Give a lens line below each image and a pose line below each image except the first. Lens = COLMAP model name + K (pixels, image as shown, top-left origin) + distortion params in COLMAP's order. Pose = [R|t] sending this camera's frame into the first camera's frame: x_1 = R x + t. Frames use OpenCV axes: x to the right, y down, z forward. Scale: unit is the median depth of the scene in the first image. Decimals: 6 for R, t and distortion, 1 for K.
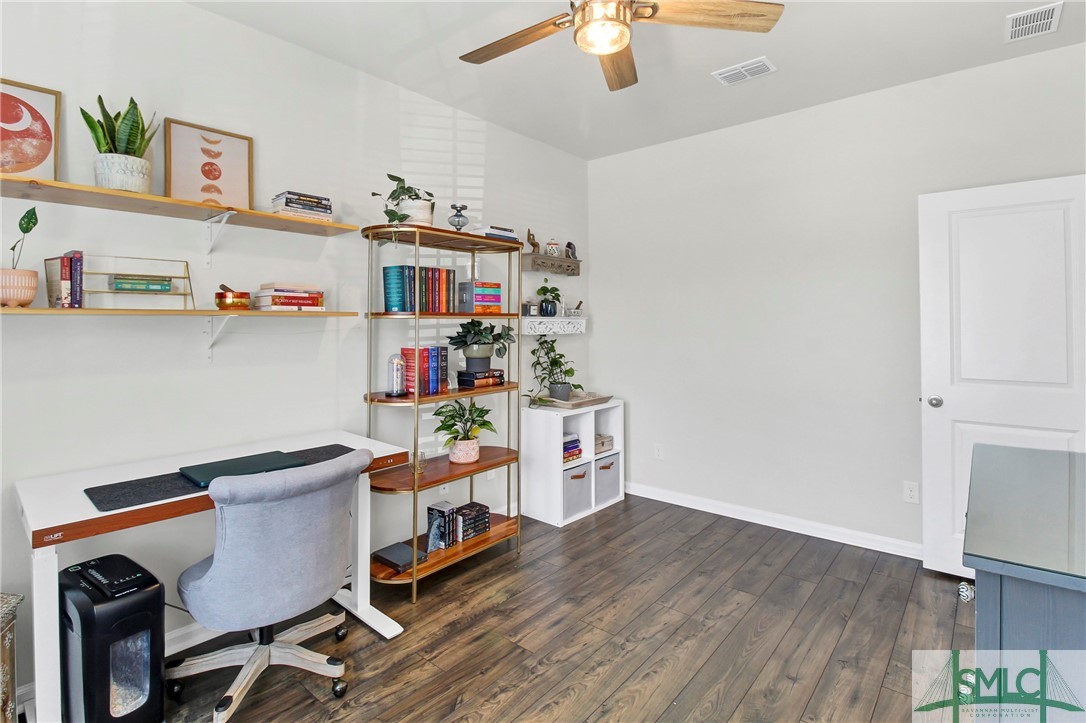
lens RADIAL K [[532.2, 0, 541.0], [0, 532.2, 324.1], [0, 0, 1]] dist [-0.001242, -0.016674]
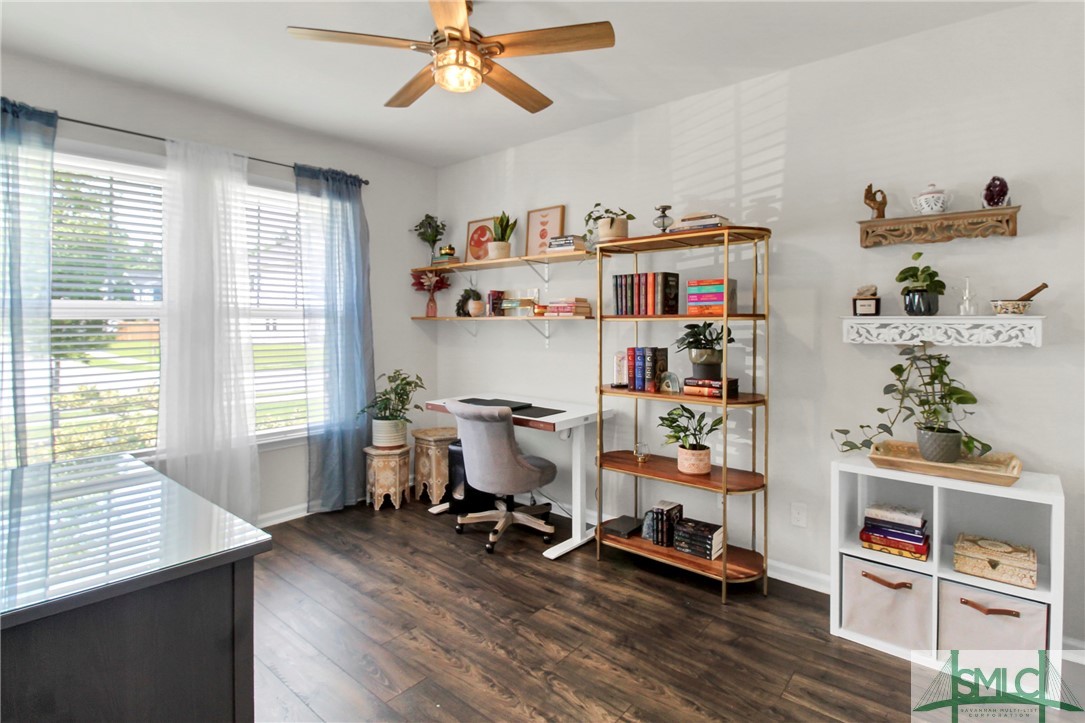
lens RADIAL K [[531.8, 0, 540.5], [0, 531.8, 324.2], [0, 0, 1]] dist [-0.001242, -0.016674]
pose [[-0.000488, 0.007000, -0.999975, 0.881431], [-0.003812, 0.999968, 0.007002, -0.009997], [0.999993, 0.003815, -0.000462, 0.809798]]
